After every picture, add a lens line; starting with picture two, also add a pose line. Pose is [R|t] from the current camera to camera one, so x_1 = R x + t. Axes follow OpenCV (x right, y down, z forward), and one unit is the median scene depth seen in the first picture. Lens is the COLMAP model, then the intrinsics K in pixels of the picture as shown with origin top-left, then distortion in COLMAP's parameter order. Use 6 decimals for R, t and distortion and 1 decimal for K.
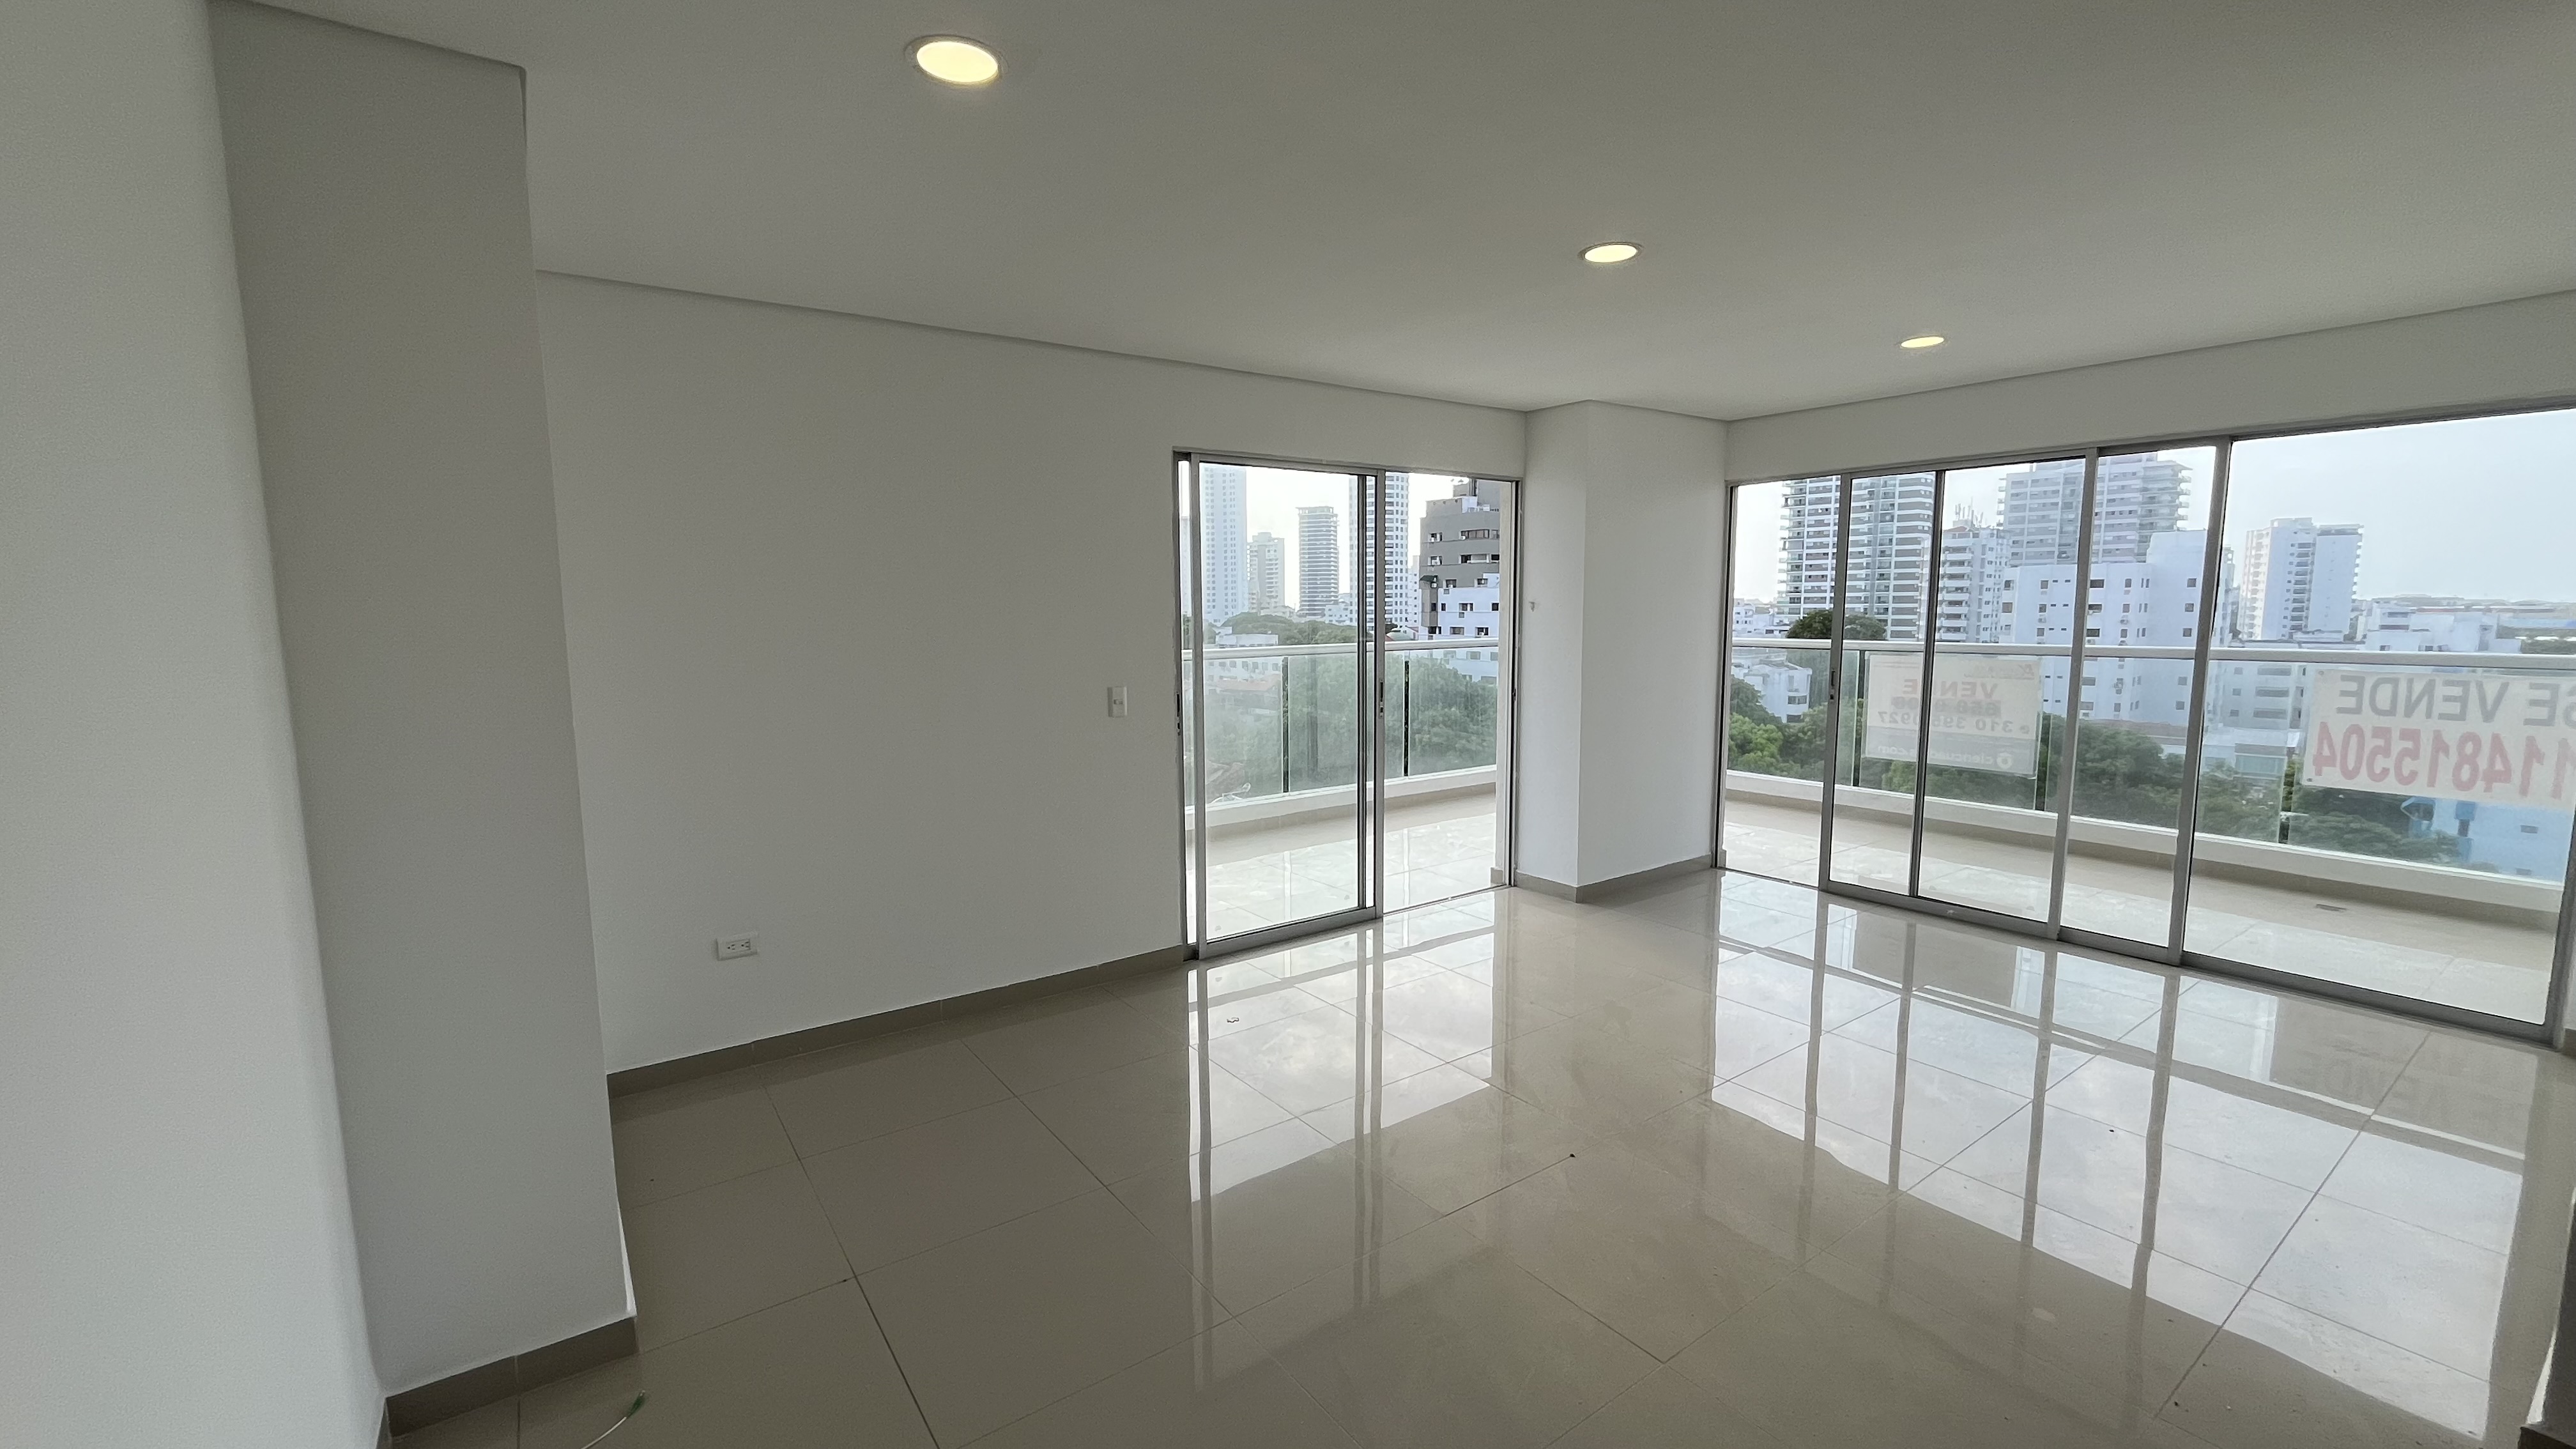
lens RADIAL K [[1045.3, 0, 1288.0], [0, 1045.3, 724.5], [0, 0, 1]] dist [0.001320, 0.000130]
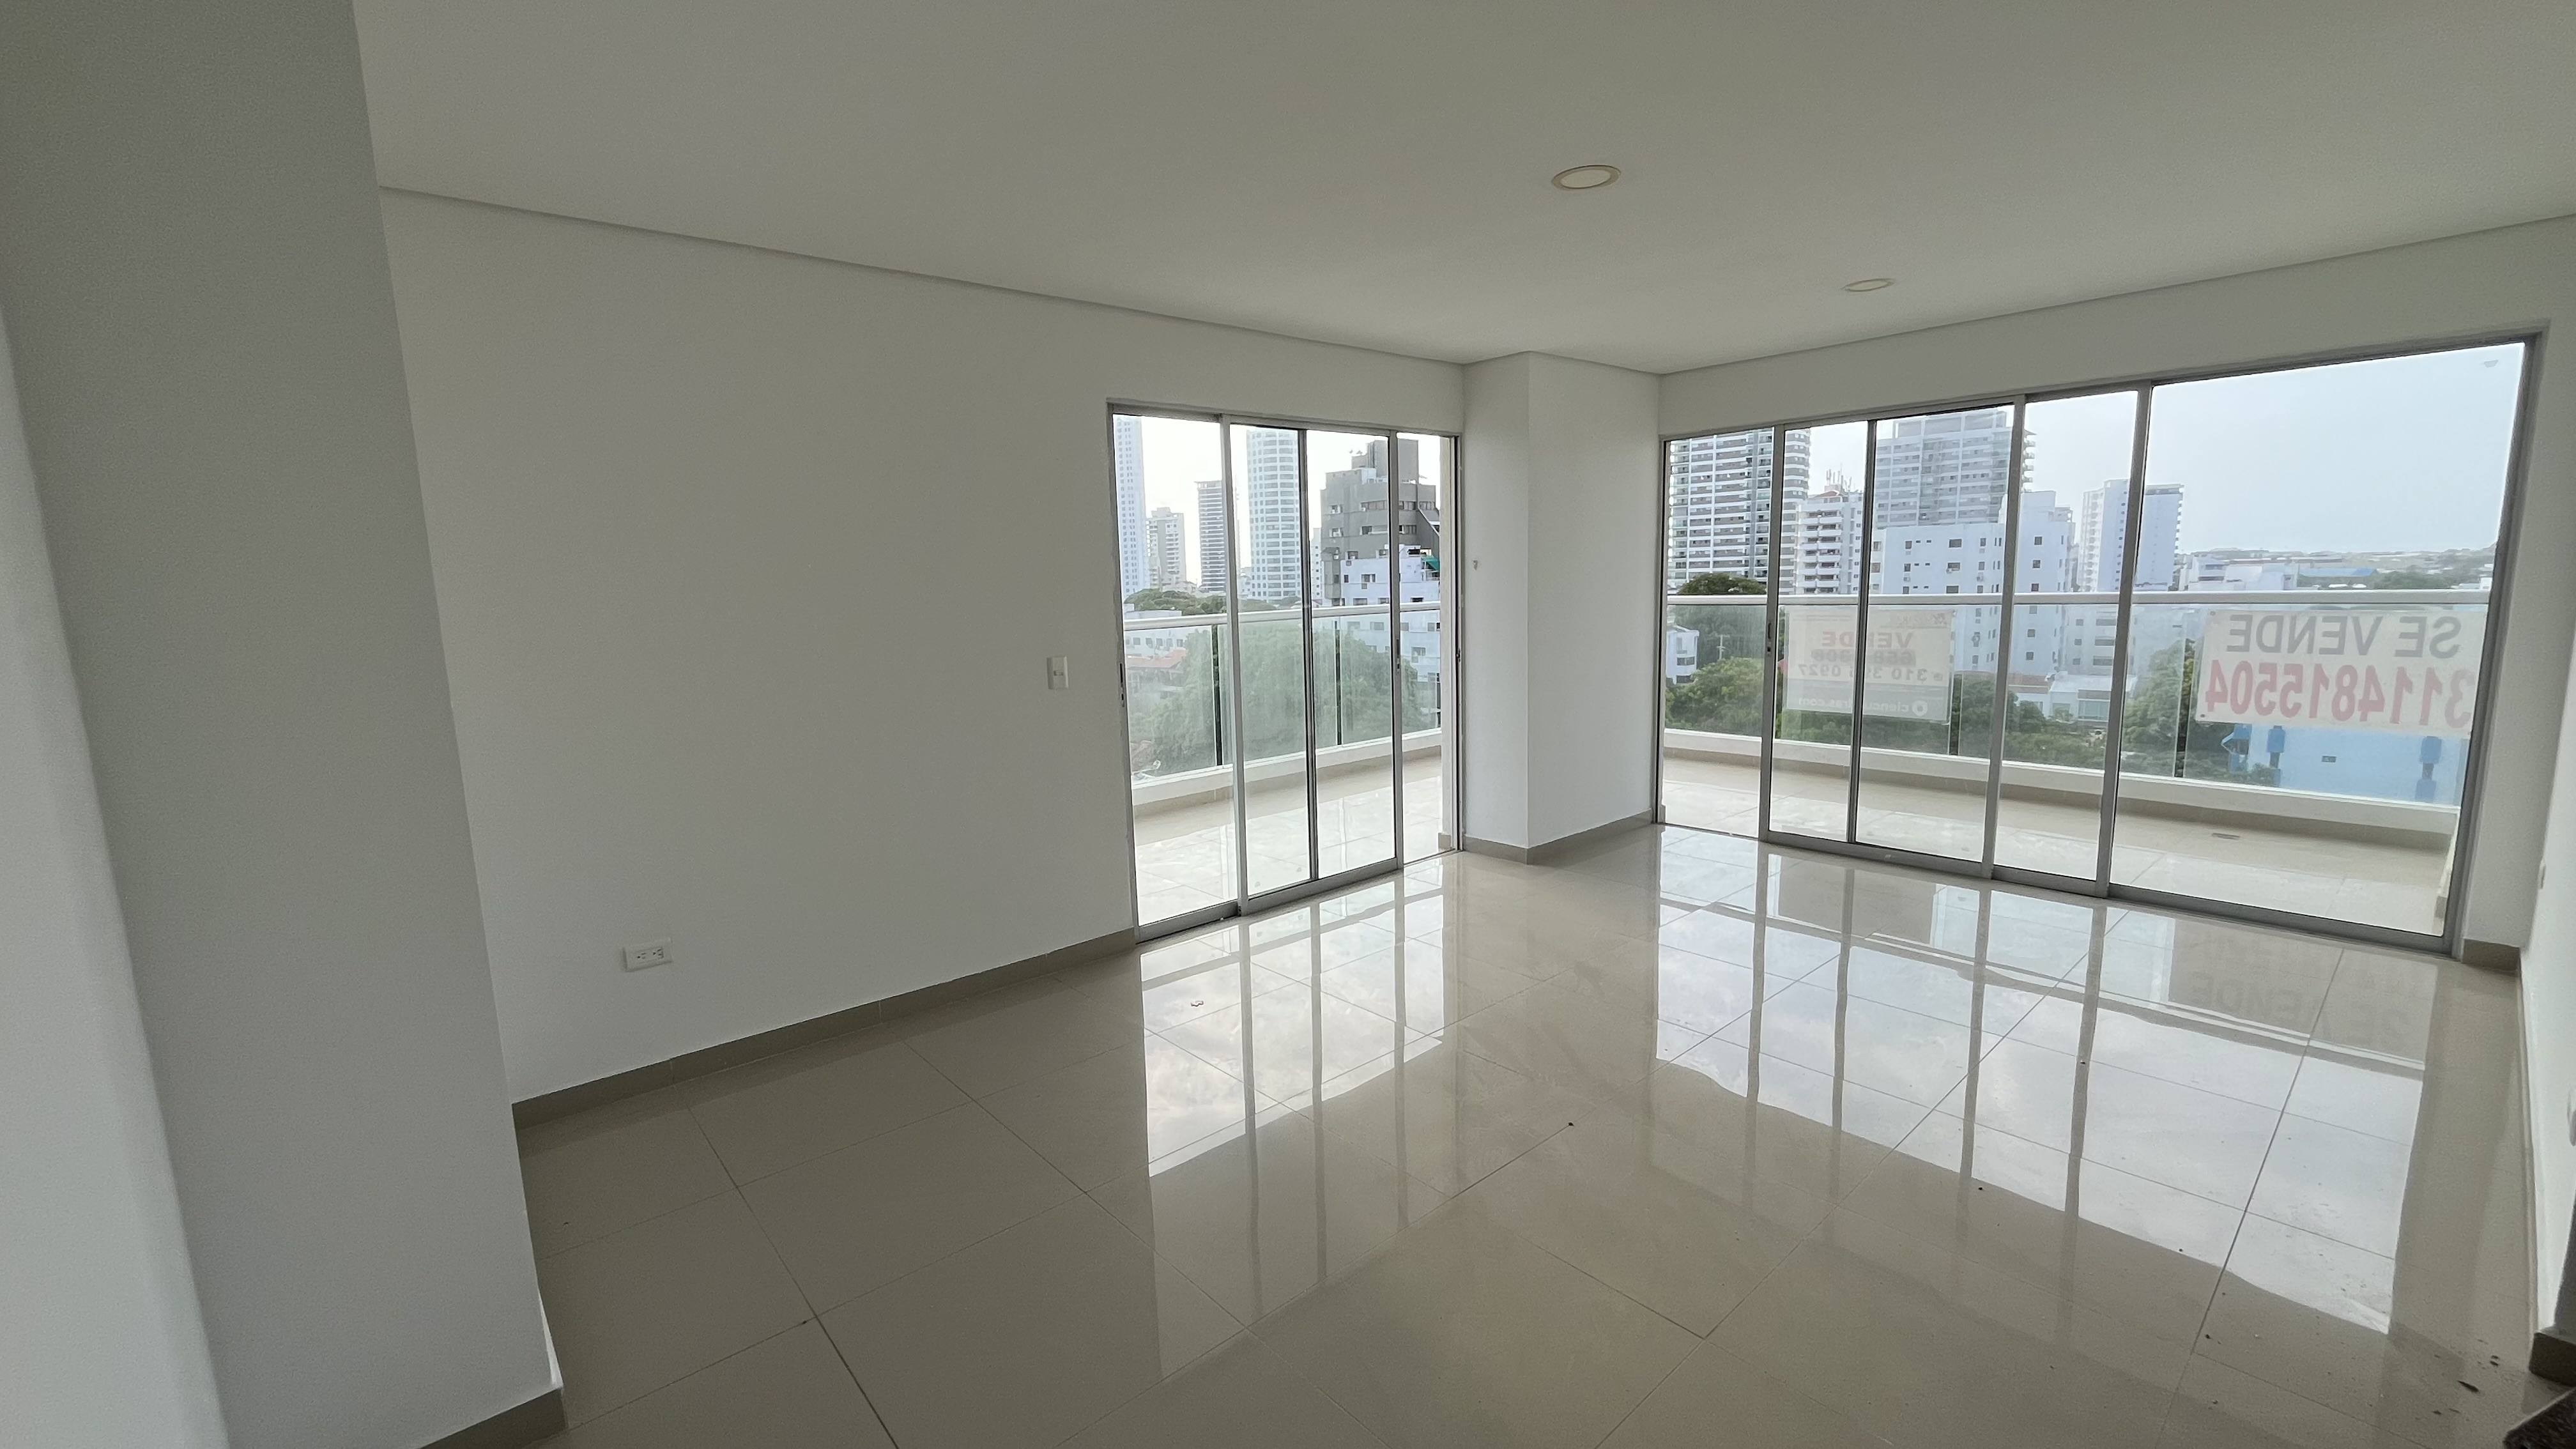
lens RADIAL K [[1045.3, 0, 1288.0], [0, 1045.3, 724.5], [0, 0, 1]] dist [0.001320, 0.000130]
pose [[0.995482, -0.034345, 0.088518, -0.032348], [0.032197, 0.999154, 0.025585, 0.005502], [-0.089322, -0.022619, 0.995746, 0.037356]]
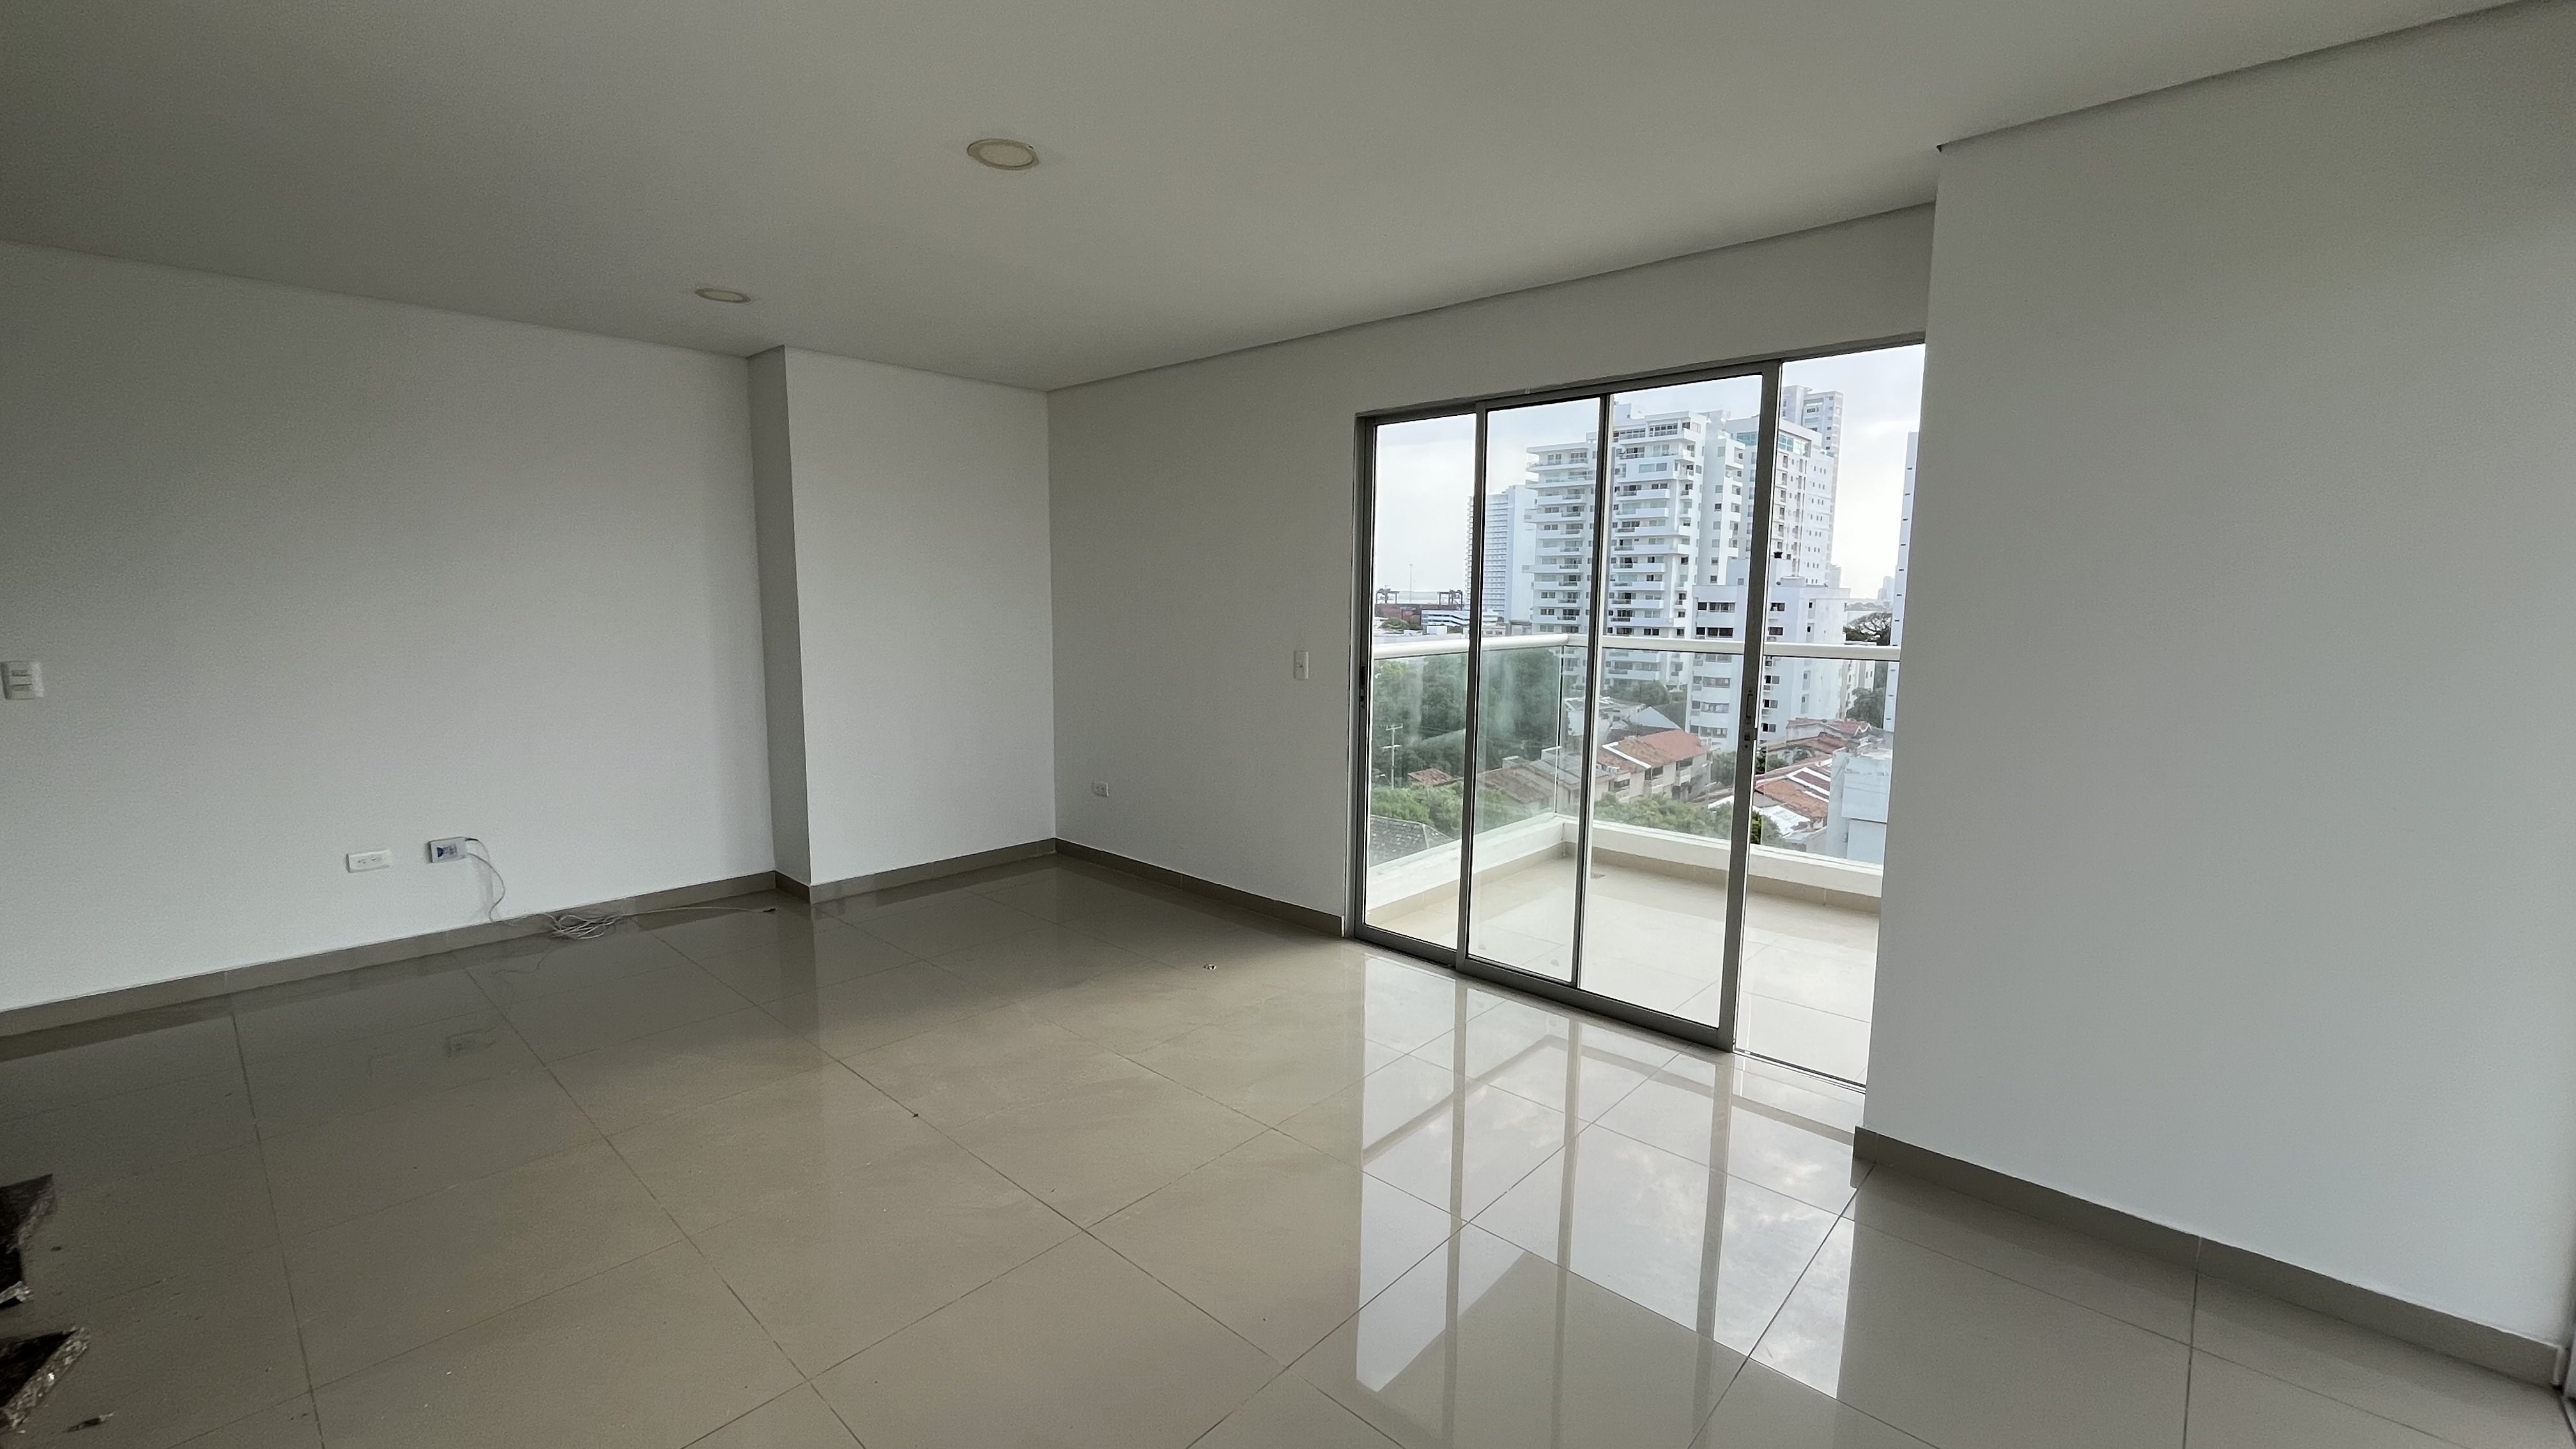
lens RADIAL K [[1014.6, 0, 1288.0], [0, 1014.6, 724.5], [0, 0, 1]] dist [0.000281, 0.000021]
pose [[0.200991, 0.122450, -0.971910, 0.663129], [-0.131807, 0.986515, 0.097032, -0.047315], [0.970685, 0.108601, 0.214421, 0.587636]]
